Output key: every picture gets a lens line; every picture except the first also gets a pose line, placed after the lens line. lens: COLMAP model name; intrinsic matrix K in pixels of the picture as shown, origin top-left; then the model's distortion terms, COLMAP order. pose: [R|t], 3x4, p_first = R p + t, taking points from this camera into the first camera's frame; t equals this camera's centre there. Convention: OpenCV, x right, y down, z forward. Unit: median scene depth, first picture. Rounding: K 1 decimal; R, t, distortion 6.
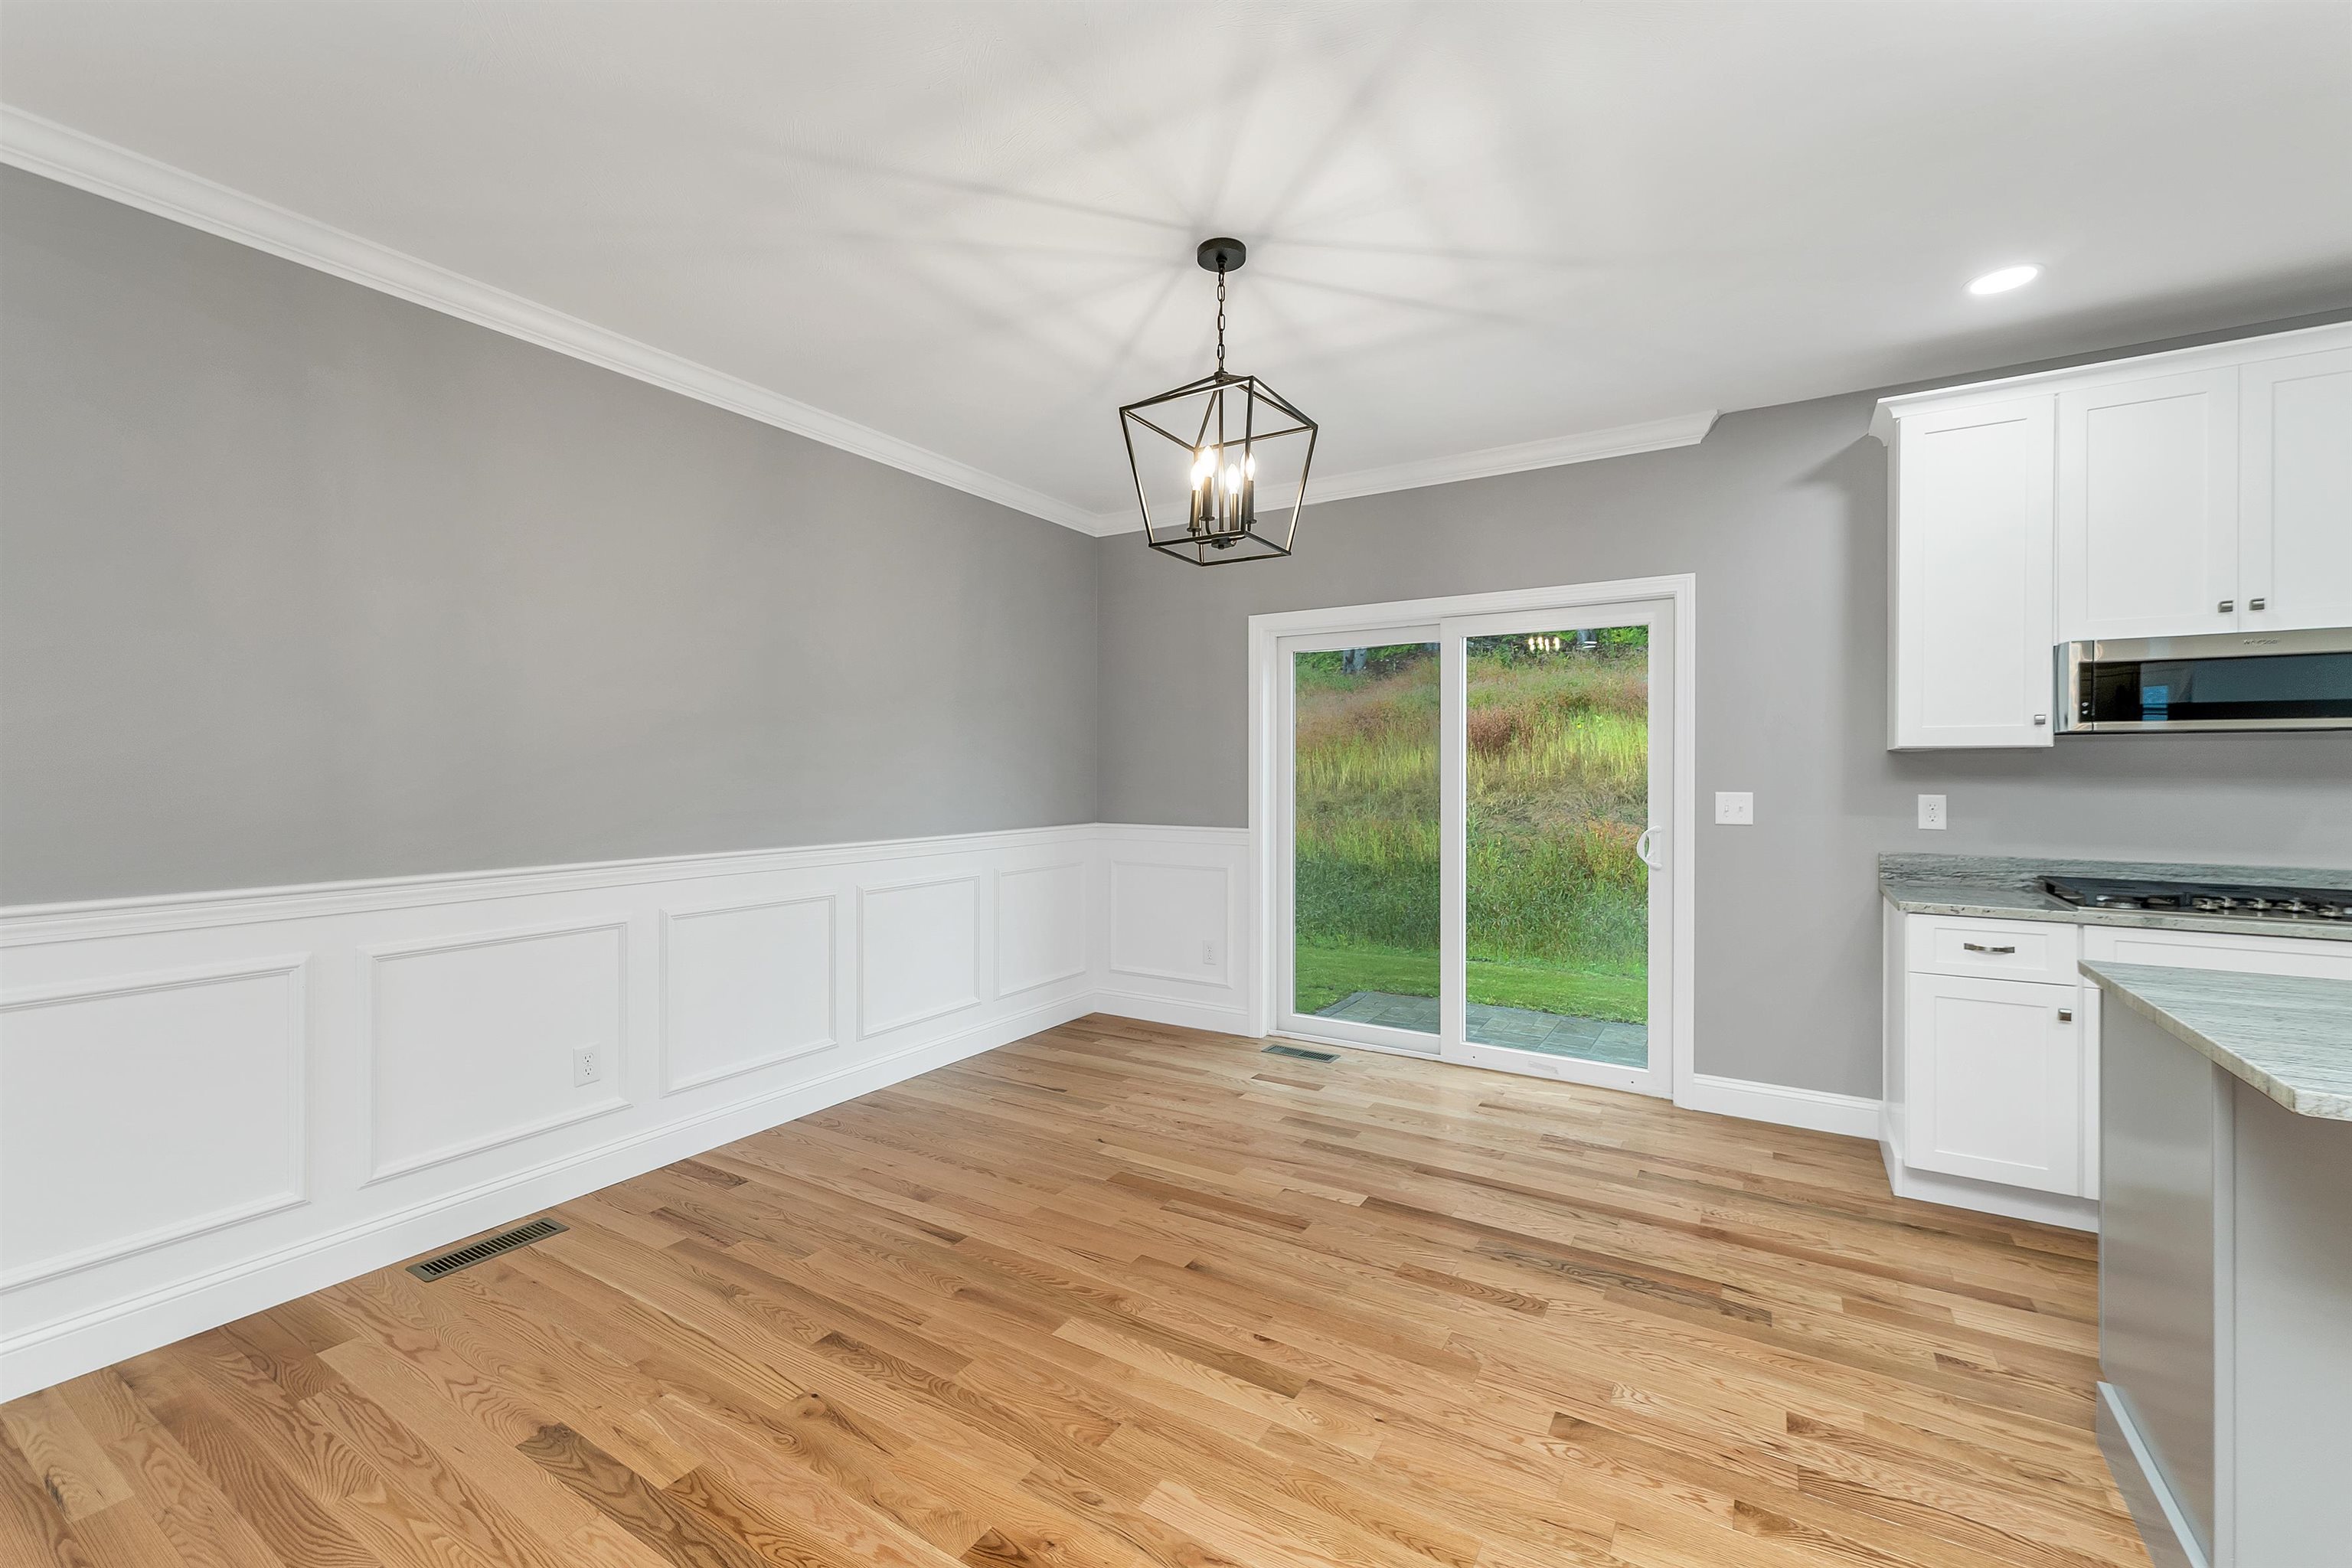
lens RADIAL K [[967.4, 0, 1162.8], [0, 967.4, 777.9], [0, 0, 1]] dist [0.002510, 0.000146]
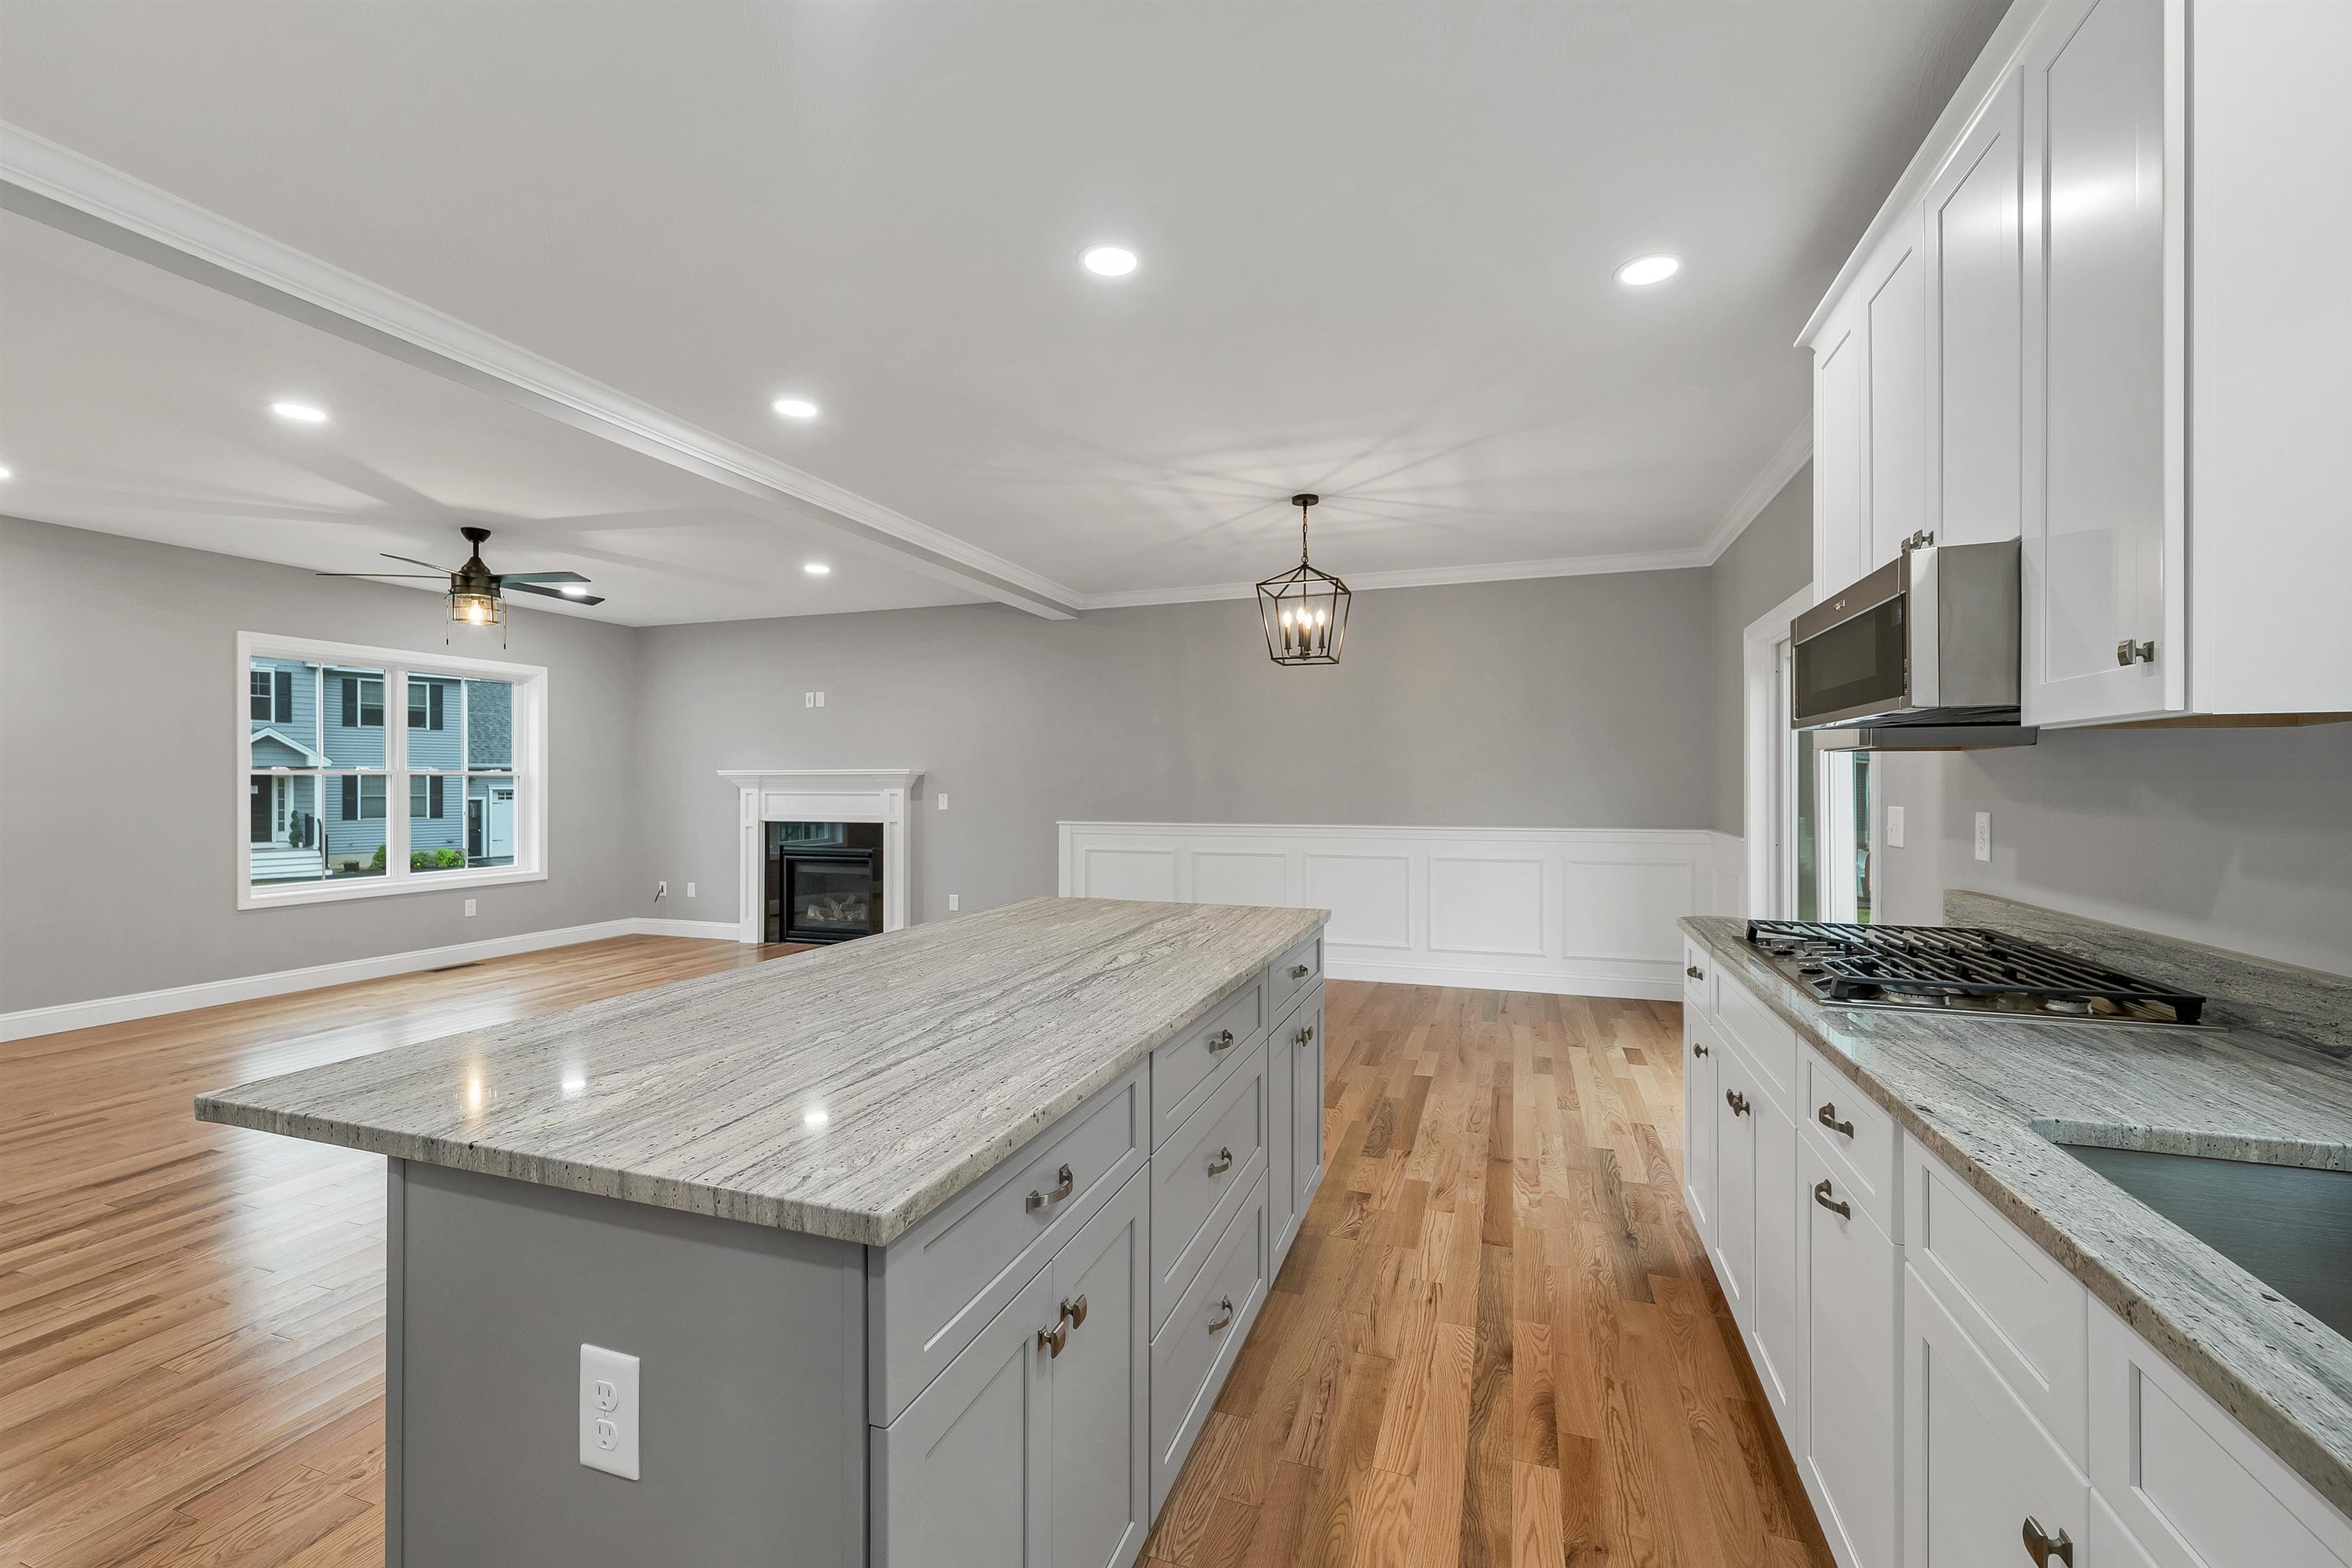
lens RADIAL K [[991.5, 0, 1165.1], [0, 991.5, 780.6], [0, 0, 1]] dist [0.002338, 0.000486]
pose [[0.216474, -0.002763, -0.976284, 1.618013], [-0.005617, 0.999976, -0.004076, 0.000208], [0.976272, 0.006366, 0.216454, 0.297790]]
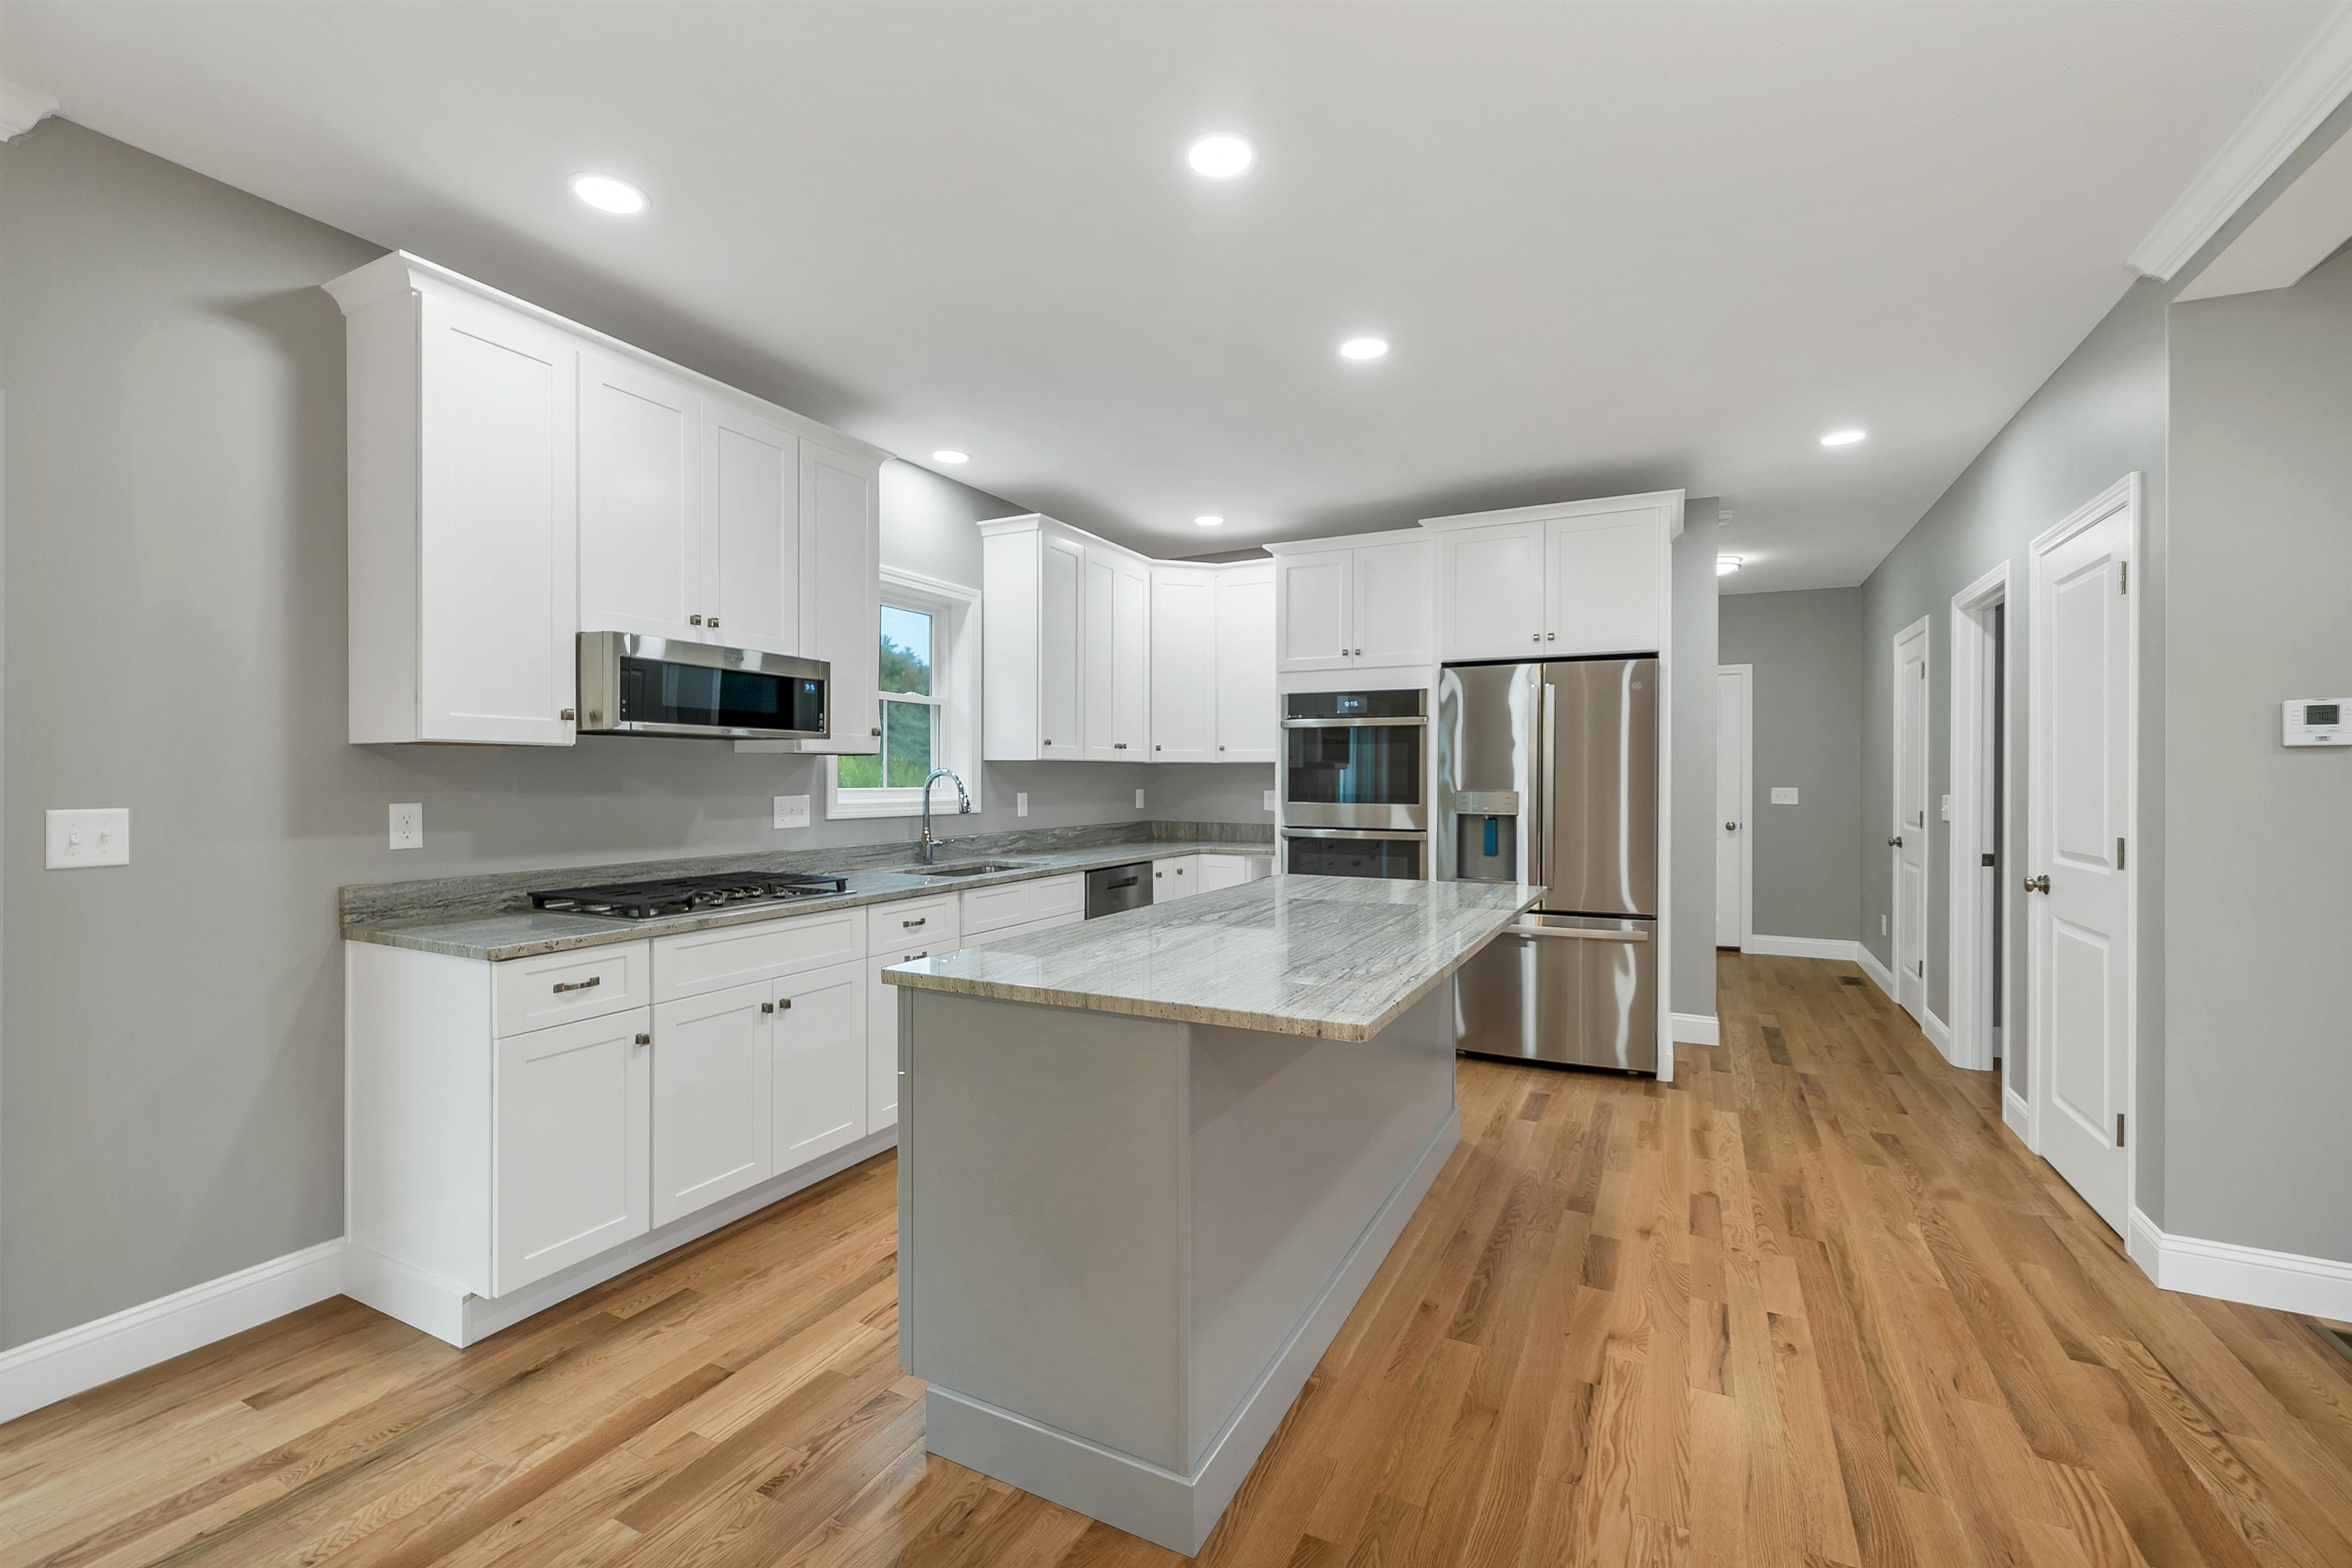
lens RADIAL K [[1005.0, 0, 1166.3], [0, 1005.0, 782.0], [0, 0, 1]] dist [0.001575, 0.000454]
pose [[-0.082242, -0.004959, 0.996600, -0.050747], [0.004799, 0.999974, 0.005372, -0.001185], [-0.996601, 0.005225, -0.082216, 0.550255]]
